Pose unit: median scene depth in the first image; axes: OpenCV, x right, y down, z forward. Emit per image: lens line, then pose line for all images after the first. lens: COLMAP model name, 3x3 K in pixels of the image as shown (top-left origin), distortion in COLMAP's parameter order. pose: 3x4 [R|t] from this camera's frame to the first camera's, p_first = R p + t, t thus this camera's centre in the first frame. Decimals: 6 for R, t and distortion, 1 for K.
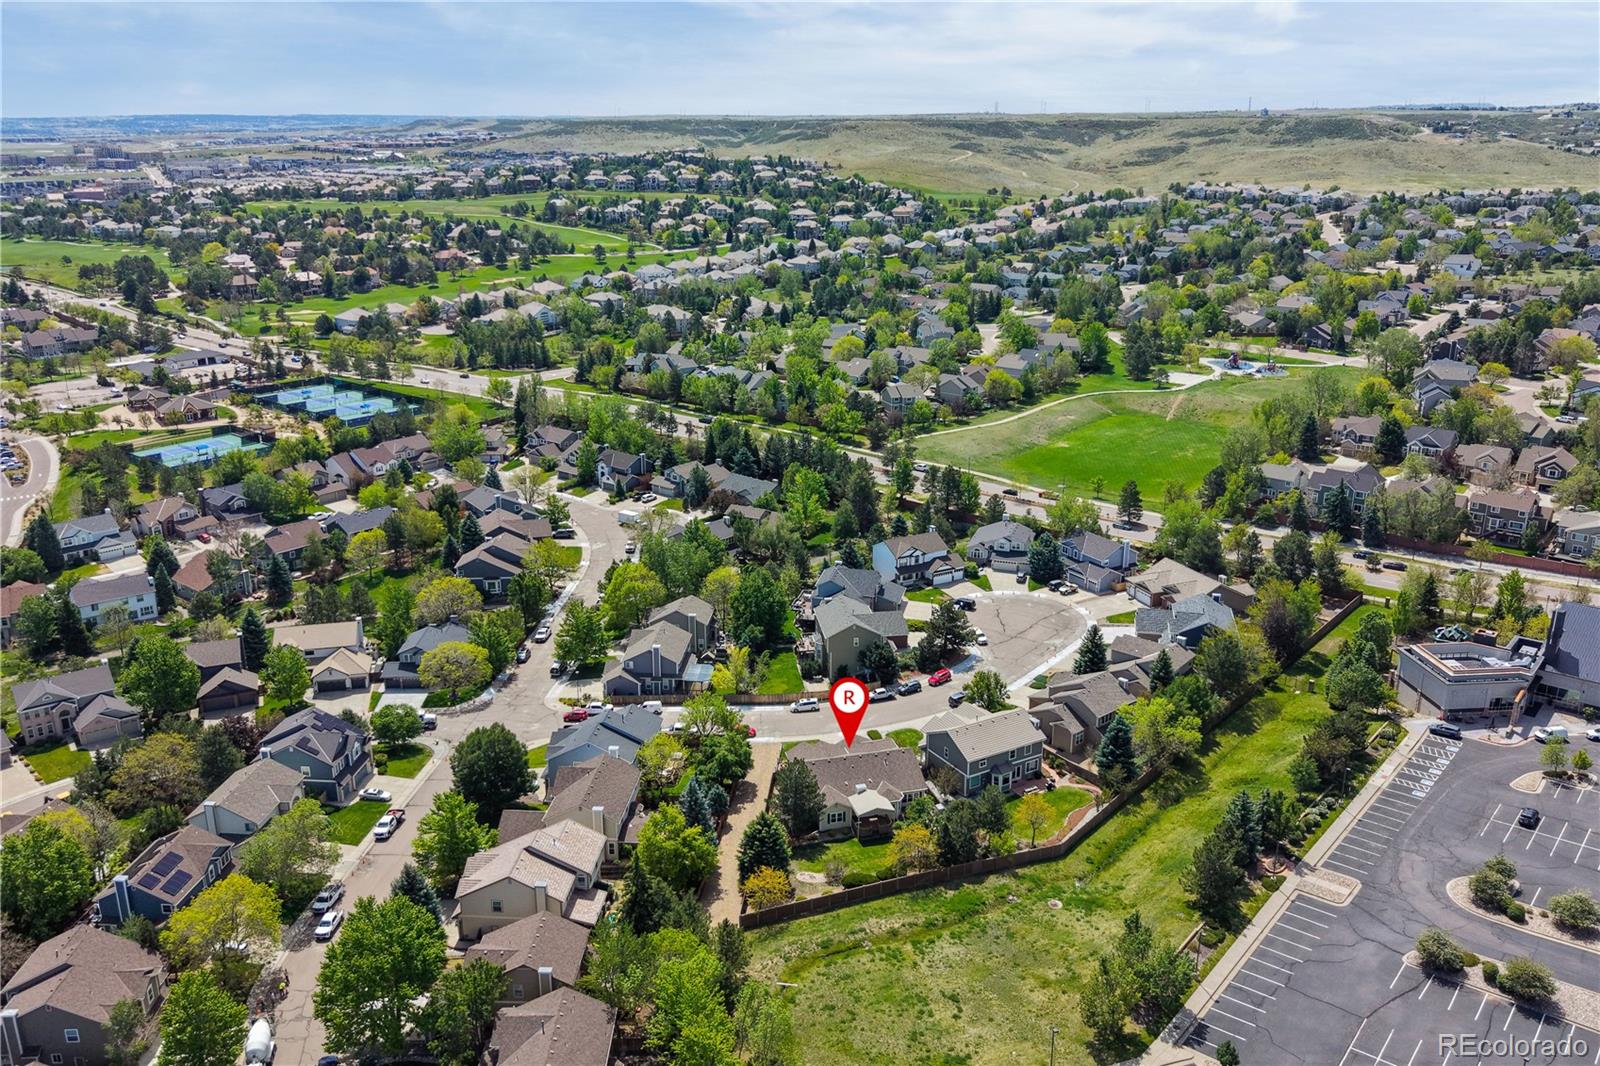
lens RADIAL K [[1288.5, 0, 800.0], [0, 1288.5, 533.0], [0, 0, 1]] dist [0.010358, -0.005006]
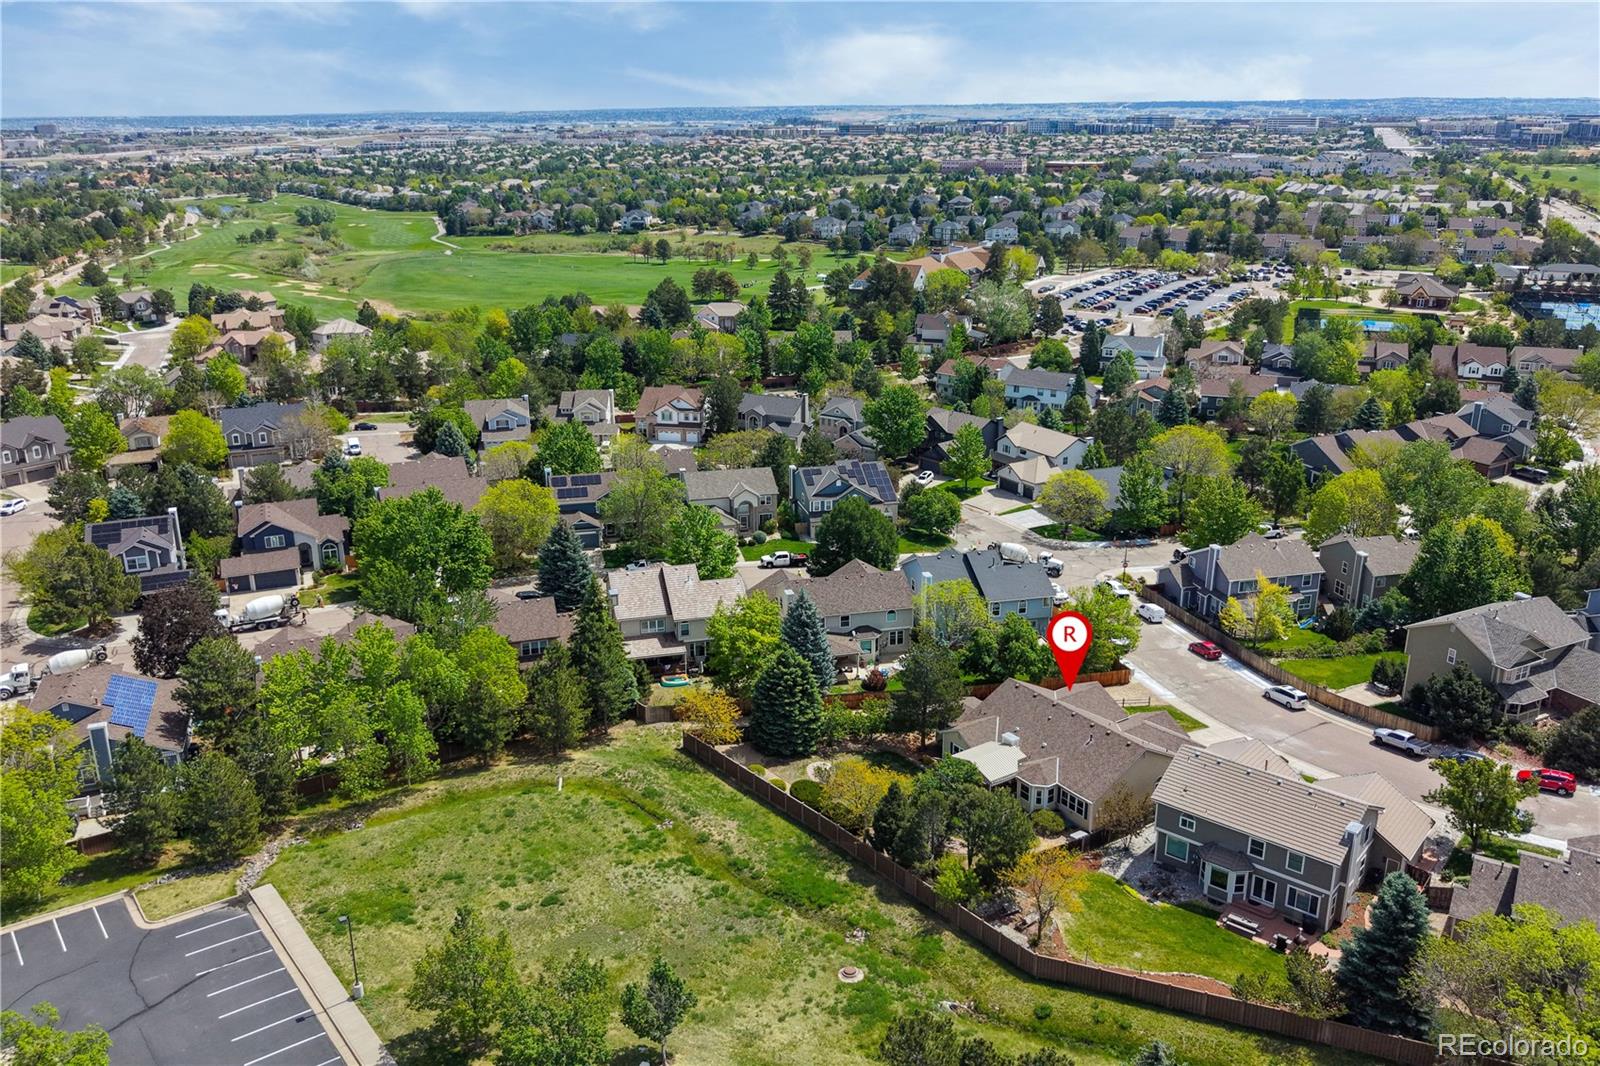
lens RADIAL K [[1288.5, 0, 800.0], [0, 1288.5, 533.0], [0, 0, 1]] dist [0.010358, -0.005006]
pose [[0.316605, 0.294211, -0.901777, 0.471042], [-0.286670, 0.935905, 0.204699, -0.000725], [0.904202, 0.193703, 0.380654, 0.533549]]
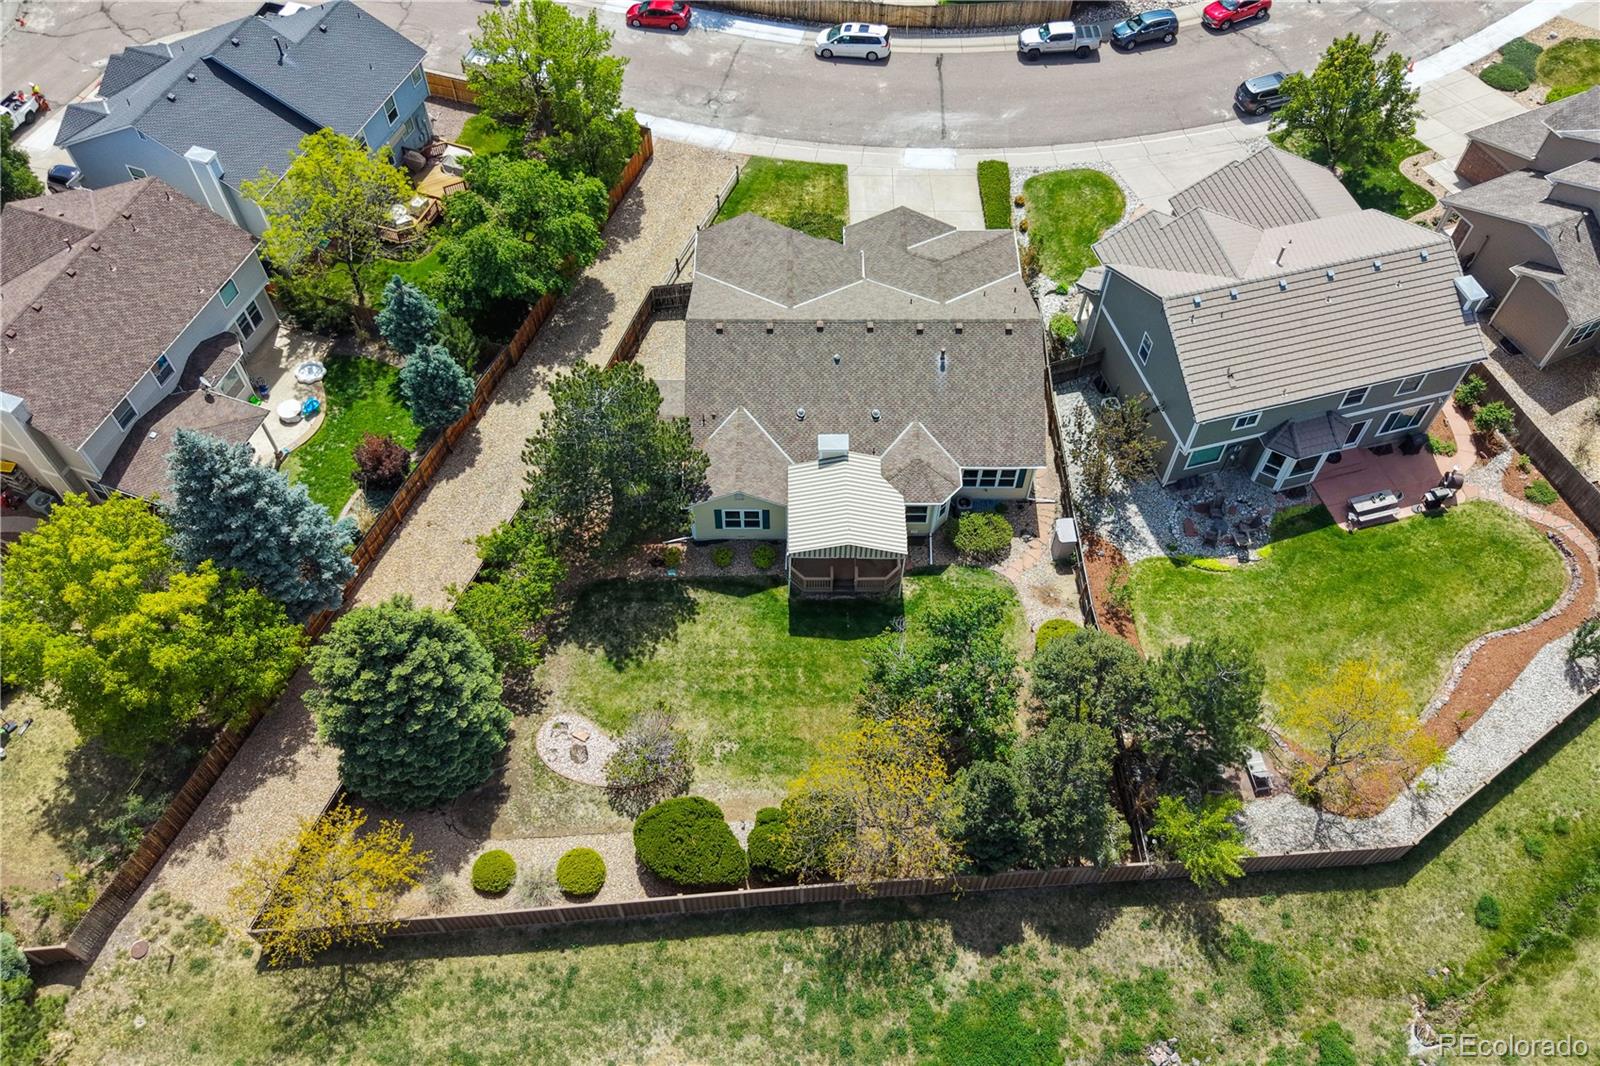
lens RADIAL K [[1288.5, 0, 800.0], [0, 1288.5, 533.0], [0, 0, 1]] dist [0.010358, -0.005006]
pose [[0.965498, 0.219814, -0.139624, 0.074395], [-0.090466, 0.785904, 0.611695, 0.014919], [0.244190, -0.577959, 0.778675, 0.611930]]
